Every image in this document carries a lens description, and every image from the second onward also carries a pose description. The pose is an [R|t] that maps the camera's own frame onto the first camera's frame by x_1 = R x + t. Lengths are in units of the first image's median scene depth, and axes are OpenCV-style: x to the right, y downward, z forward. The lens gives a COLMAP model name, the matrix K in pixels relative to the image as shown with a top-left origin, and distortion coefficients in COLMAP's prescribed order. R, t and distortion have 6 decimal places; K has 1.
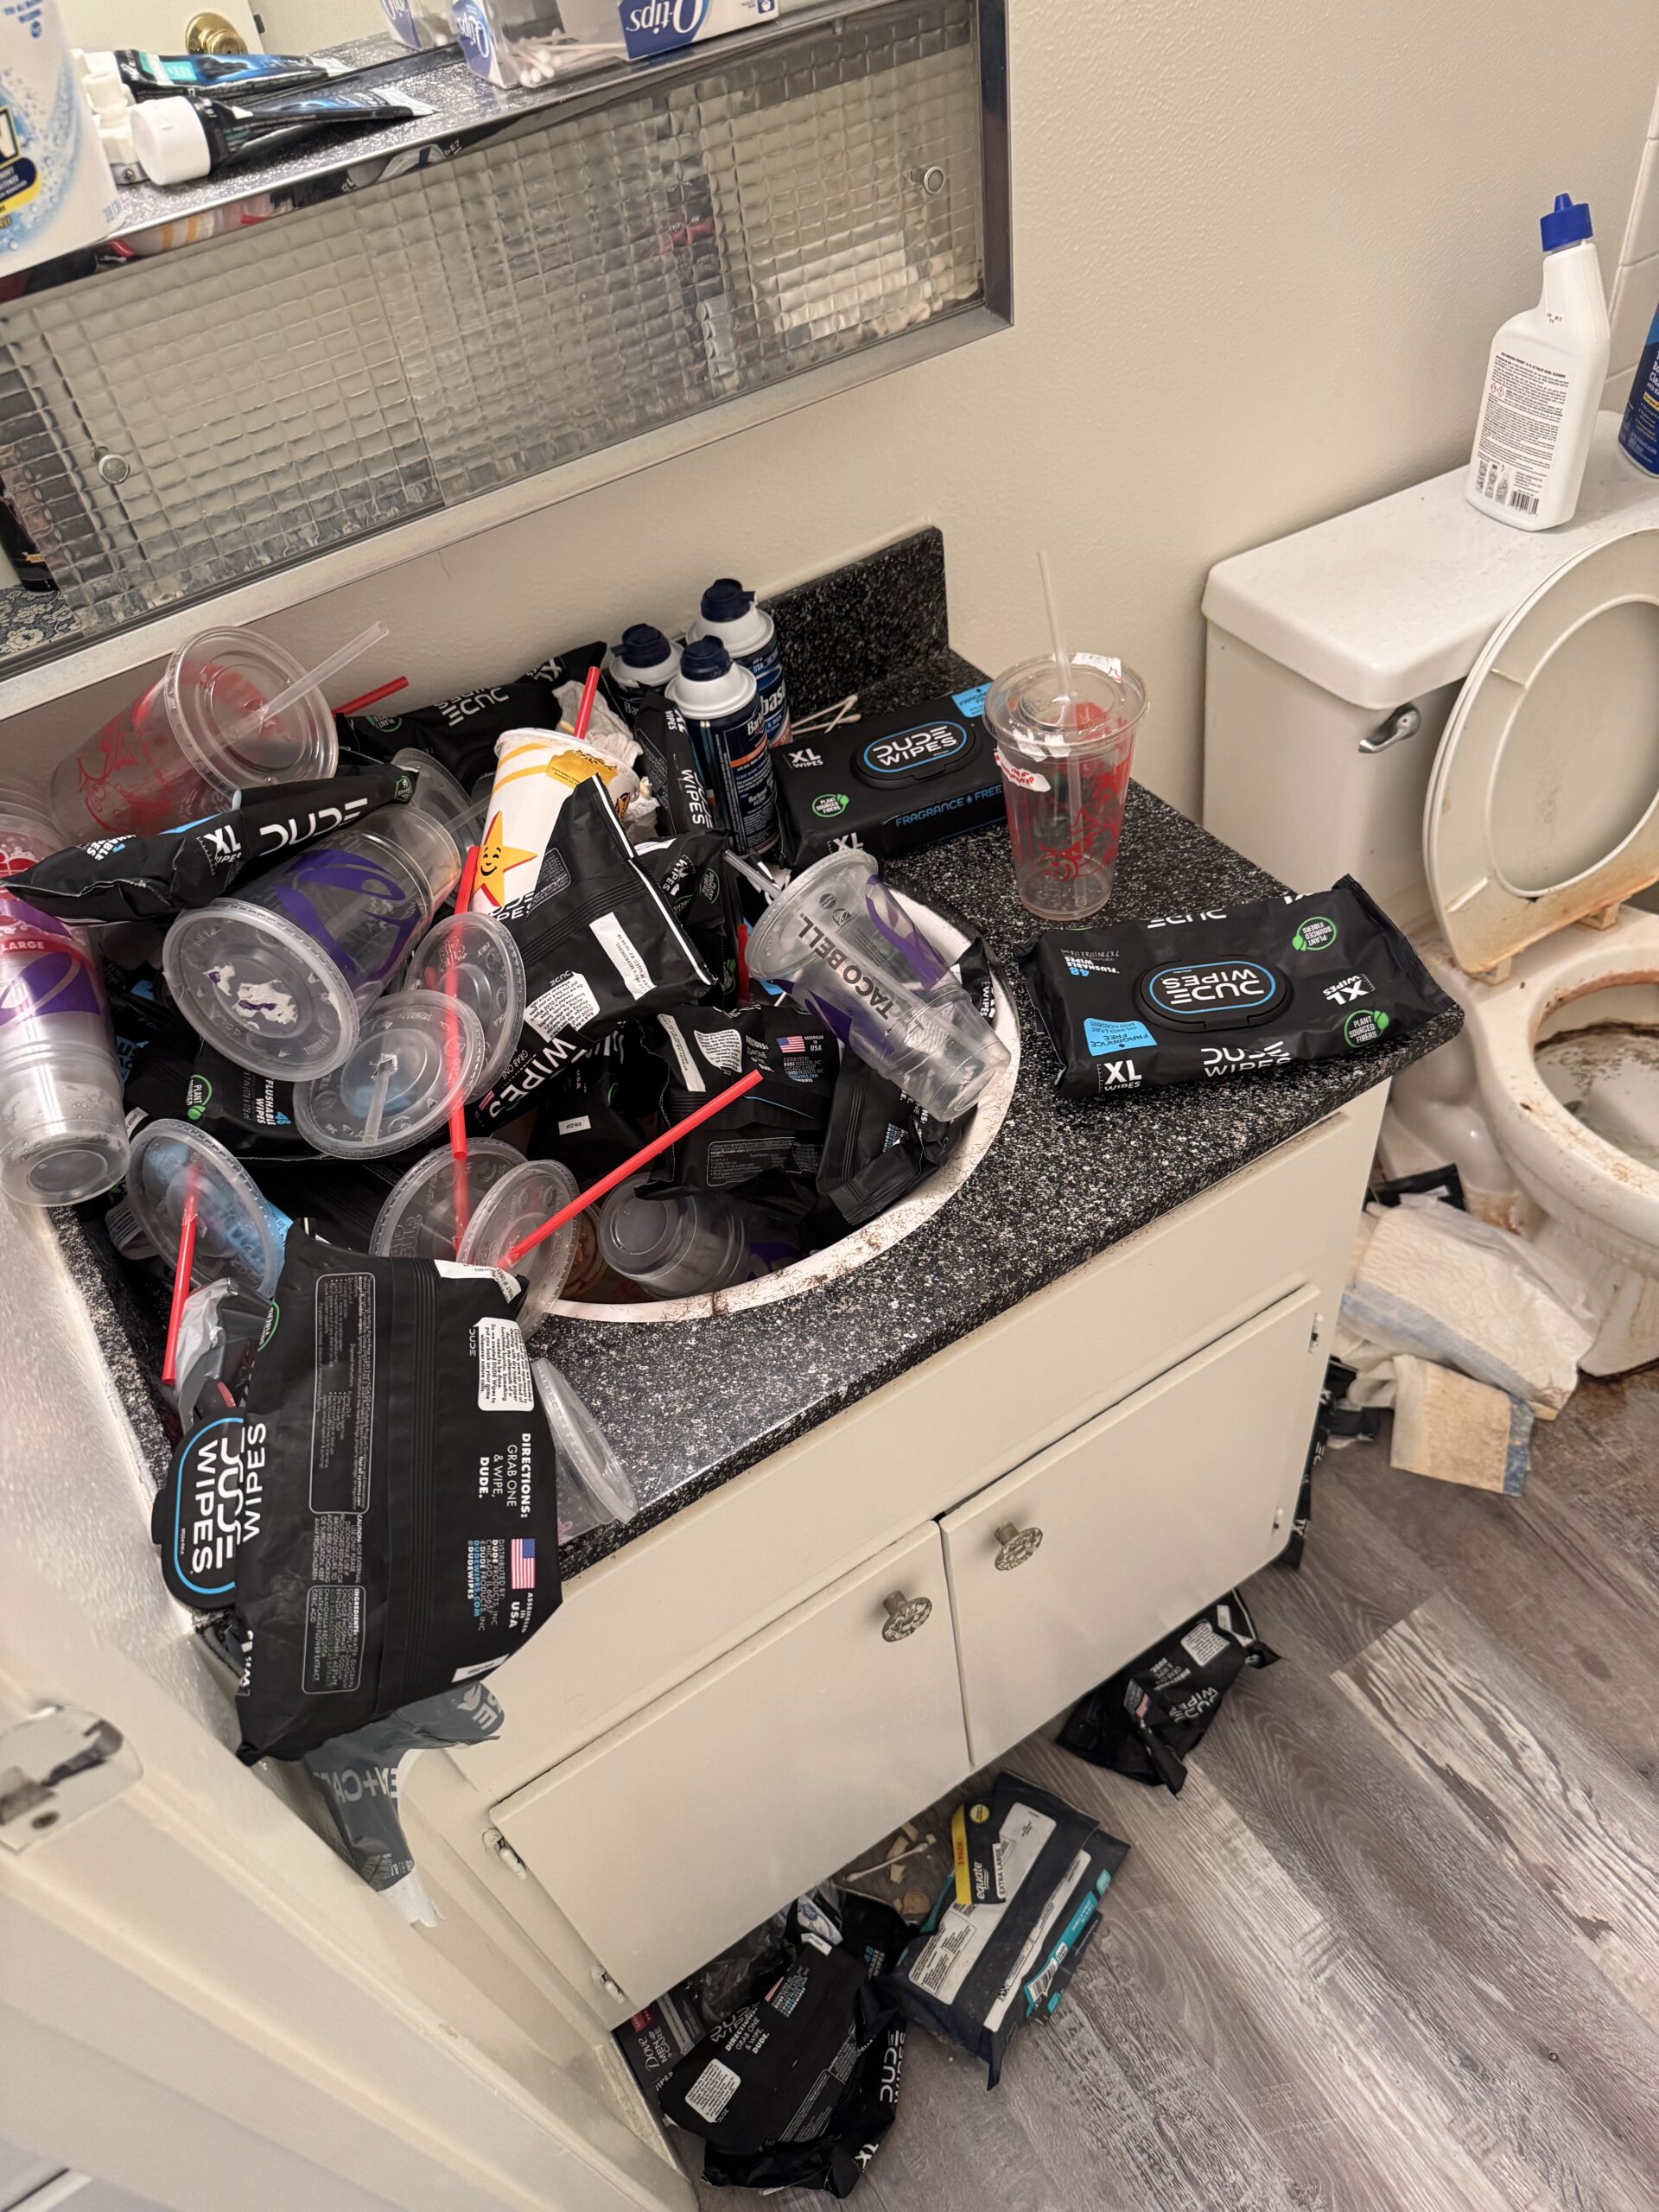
lens RADIAL K [[1557.0, 0, 834.3], [0, 1557.0, 1112.0], [0, 0, 1]] dist [0.014847, -0.019527]
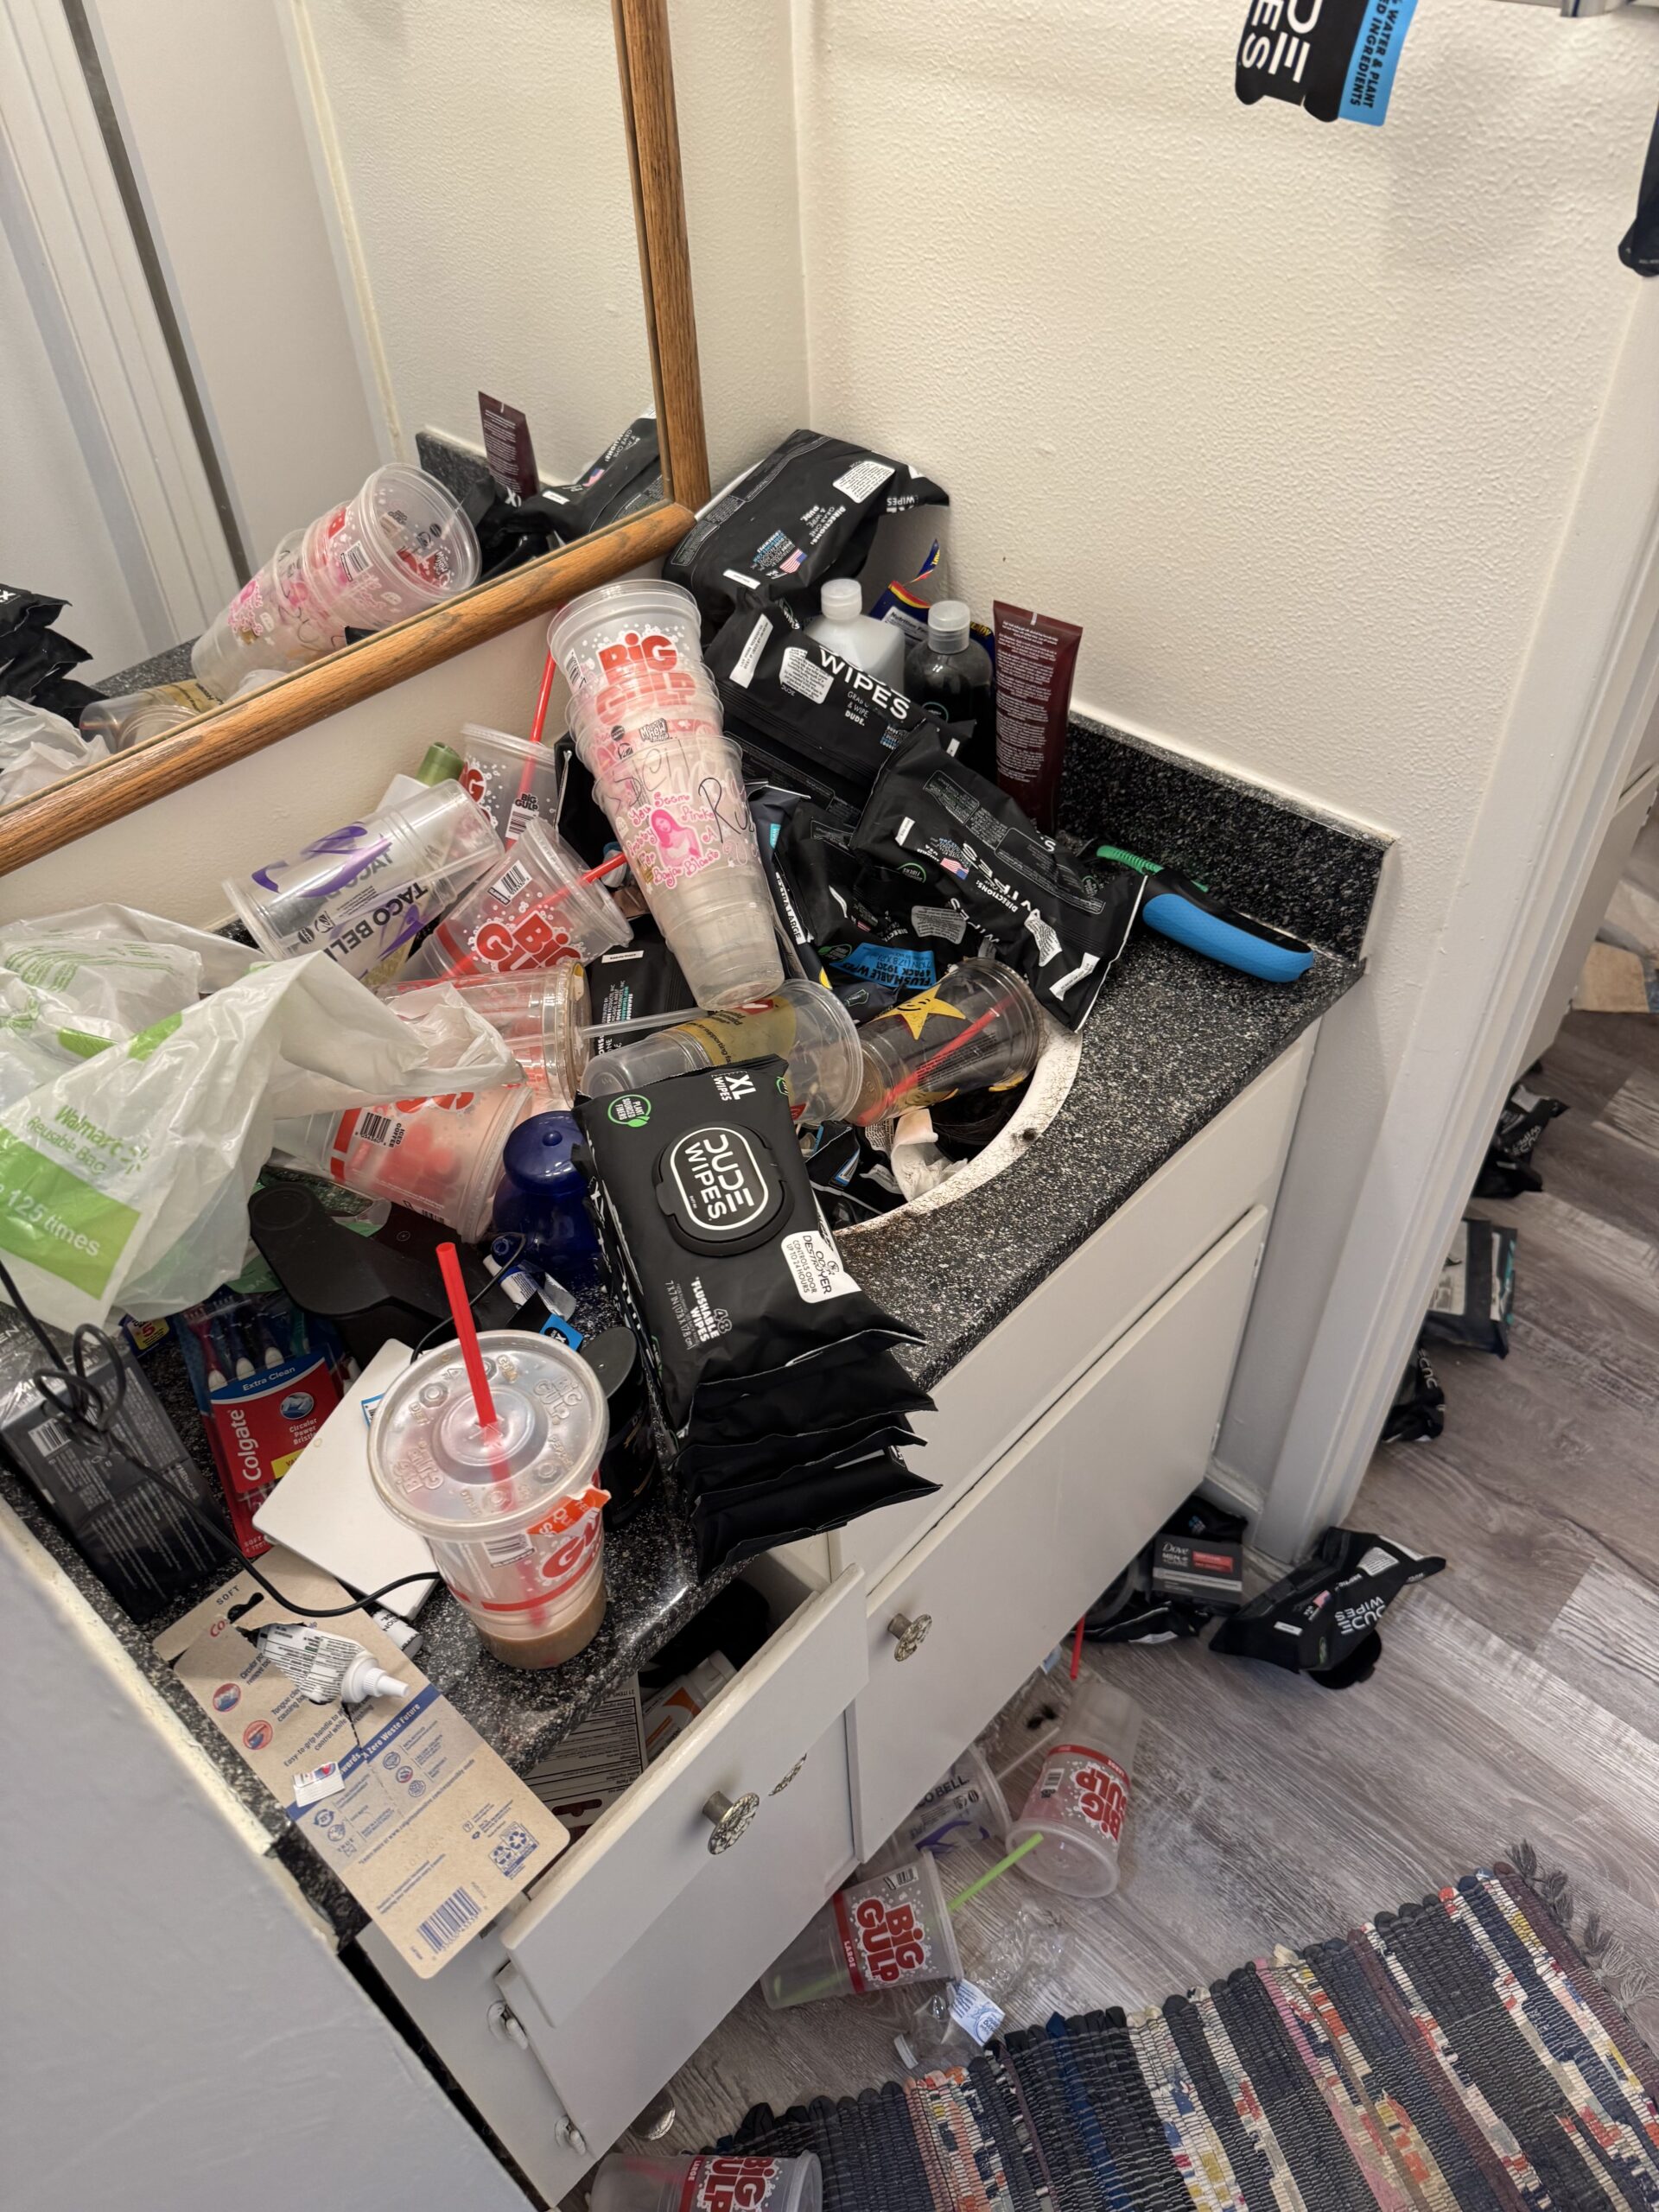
lens RADIAL K [[1557.0, 0, 826.1], [0, 1557.0, 1118.5], [0, 0, 1]] dist [0.014847, -0.019527]
pose [[0.967509, -0.118850, 0.223160, -0.734358], [0.133713, 0.989620, -0.052664, 0.357587], [-0.214585, 0.080793, 0.973358, -0.273848]]
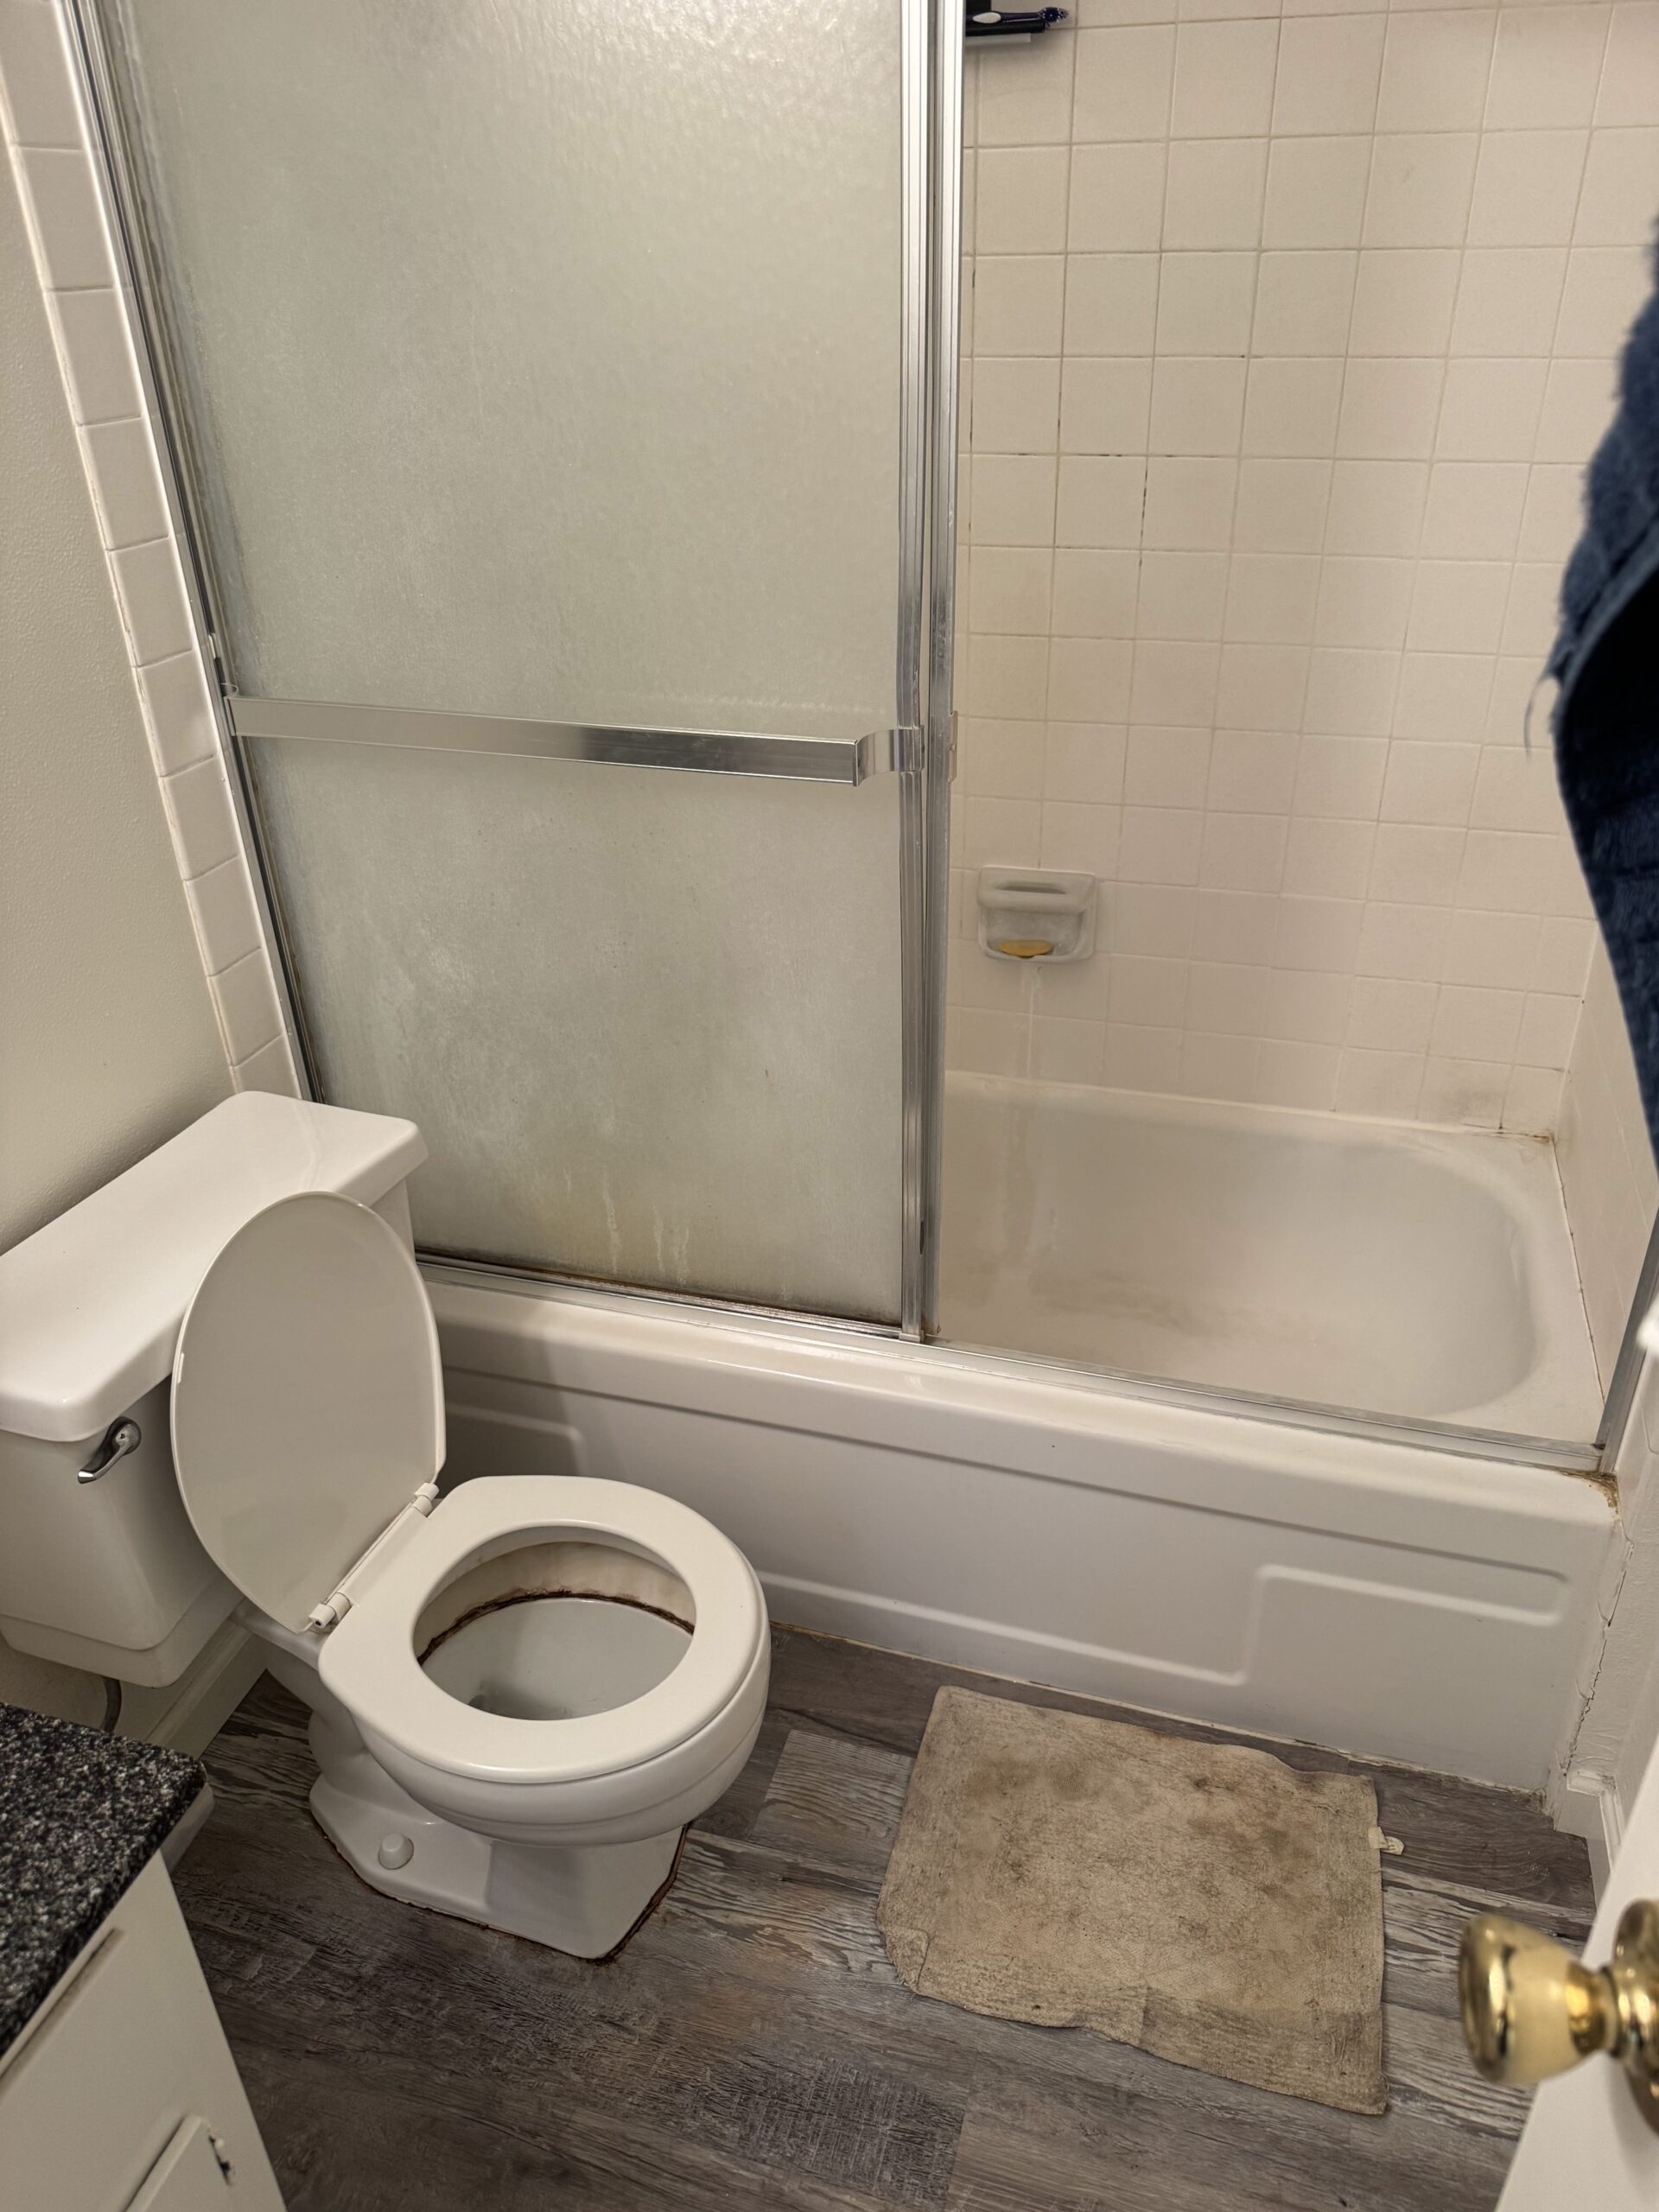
lens RADIAL K [[1557.0, 0, 842.8], [0, 1557.0, 1126.6], [0, 0, 1]] dist [0.014847, -0.019527]
pose [[0.753058, -0.233198, 0.615242, 0.146027], [0.434537, 0.878411, -0.198927, -0.031511], [-0.494046, 0.417149, 0.762827, -0.037710]]
